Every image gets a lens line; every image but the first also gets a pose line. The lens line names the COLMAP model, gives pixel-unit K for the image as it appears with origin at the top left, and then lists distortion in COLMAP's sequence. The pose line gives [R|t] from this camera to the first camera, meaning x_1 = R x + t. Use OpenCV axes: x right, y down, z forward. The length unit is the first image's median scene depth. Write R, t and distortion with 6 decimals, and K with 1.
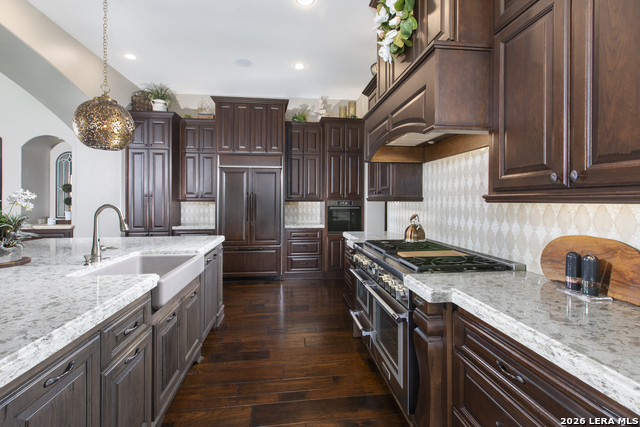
lens RADIAL K [[293.4, 0, 317.3], [0, 293.4, 202.6], [0, 0, 1]] dist [-0.002614, -0.000104]
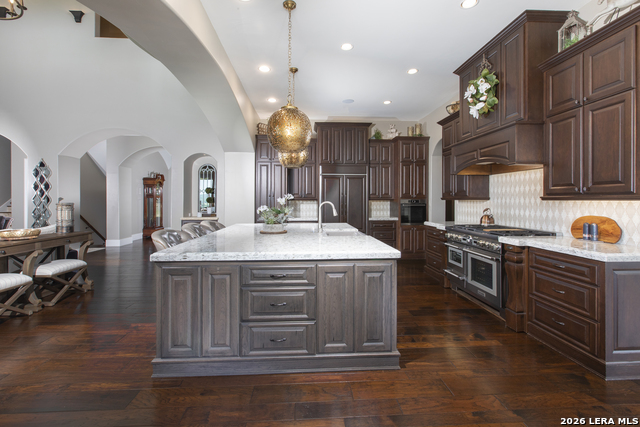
lens RADIAL K [[293.4, 0, 317.2], [0, 293.4, 199.8], [0, 0, 1]] dist [-0.002614, -0.000104]
pose [[0.998045, -0.001262, -0.062490, -0.580350], [0.000878, 0.999981, -0.006170, 0.004844], [0.062496, 0.006103, 0.998027, -0.762123]]
